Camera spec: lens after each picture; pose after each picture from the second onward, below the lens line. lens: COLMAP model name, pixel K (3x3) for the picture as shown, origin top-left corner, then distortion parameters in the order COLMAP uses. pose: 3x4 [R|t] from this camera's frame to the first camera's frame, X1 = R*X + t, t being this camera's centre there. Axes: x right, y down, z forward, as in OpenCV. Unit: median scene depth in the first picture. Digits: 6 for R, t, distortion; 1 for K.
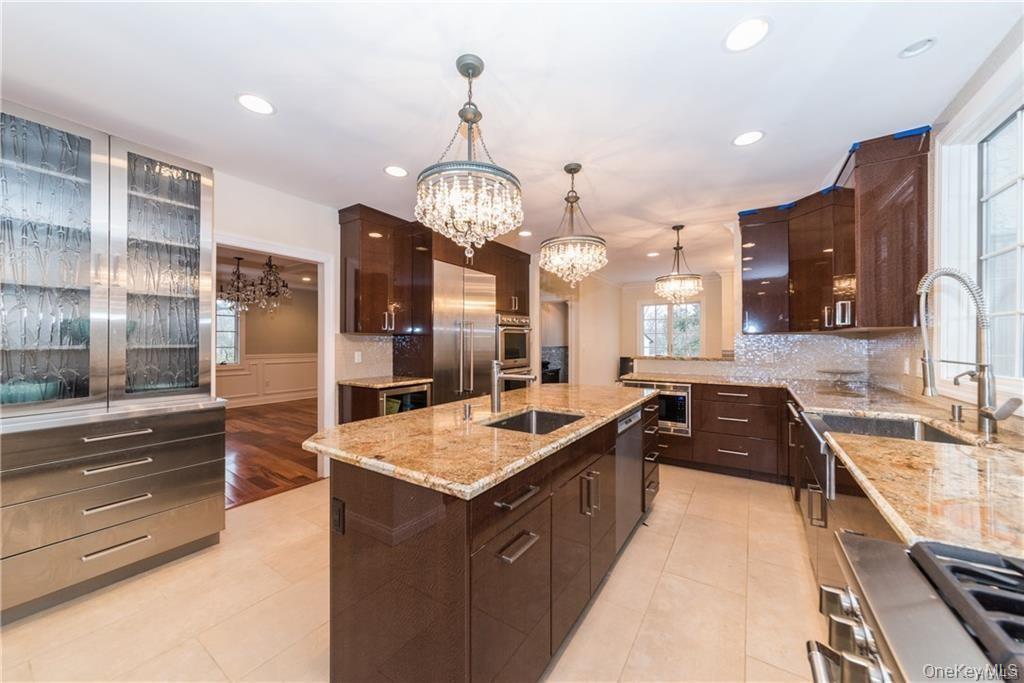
lens RADIAL K [[356.3, 0, 512.0], [0, 356.3, 341.5], [0, 0, 1]] dist [-0.010504, -0.000003]
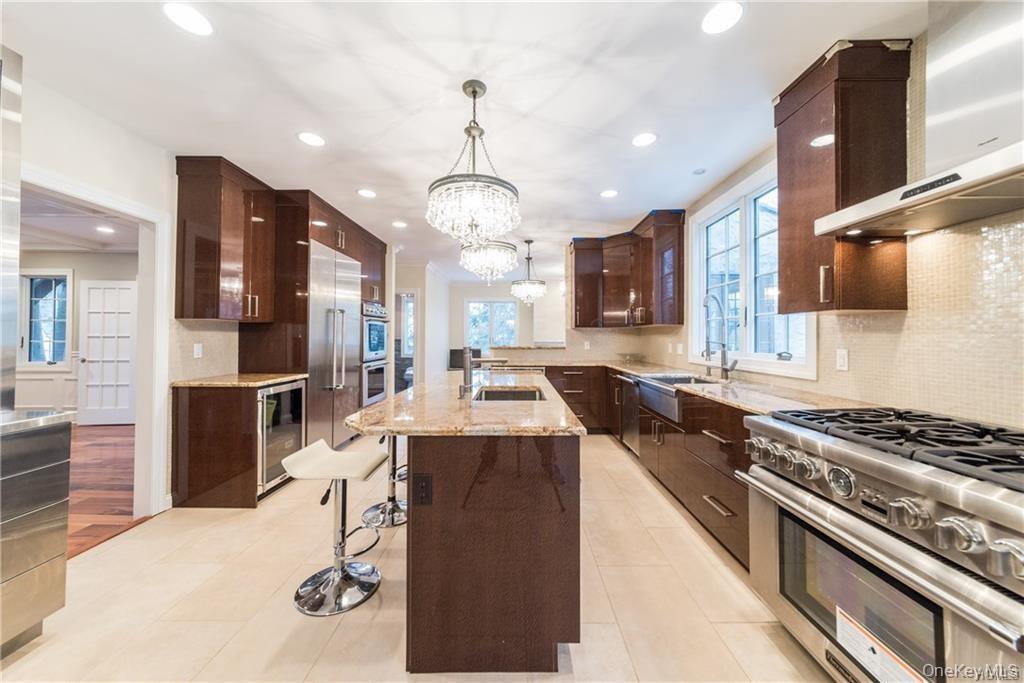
lens RADIAL K [[357.4, 0, 510.4], [0, 357.4, 337.1], [0, 0, 1]] dist [0.000543, 0.000096]
pose [[0.841607, 0.002123, 0.540086, -0.310407], [-0.004182, 0.999988, 0.002586, 0.010317], [-0.540074, -0.004435, 0.841606, -0.017733]]
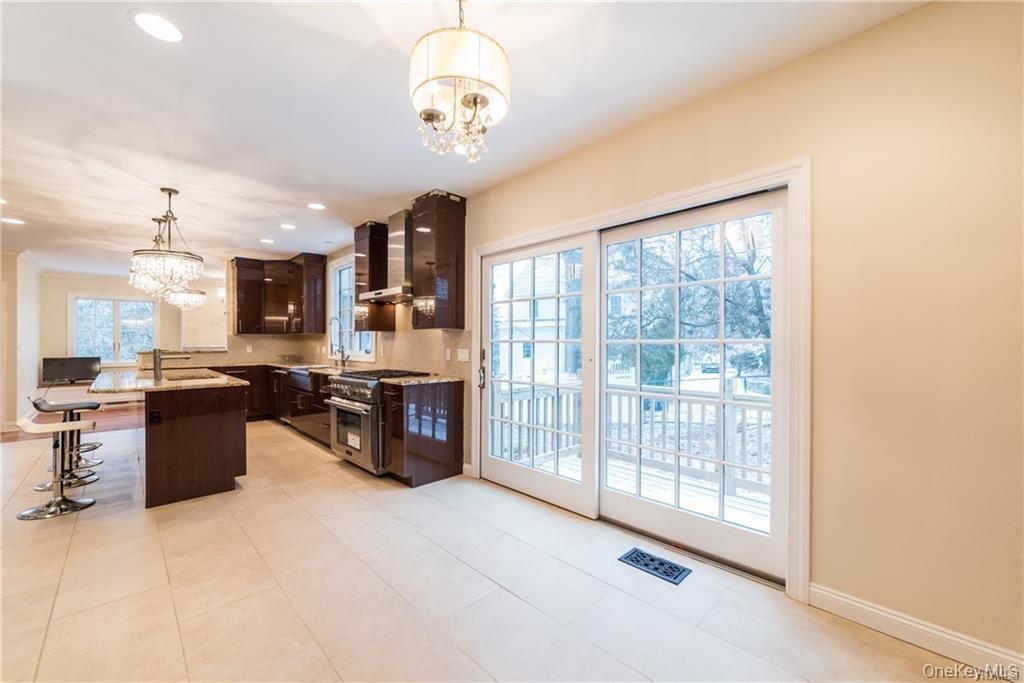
lens RADIAL K [[399.6, 0, 509.1], [0, 399.6, 345.3], [0, 0, 1]] dist [-0.000630, -0.000181]
pose [[0.209136, -0.006532, 0.977865, -0.872752], [-0.004052, 0.999963, 0.007546, 0.008220], [-0.977878, -0.005541, 0.209102, -0.577959]]
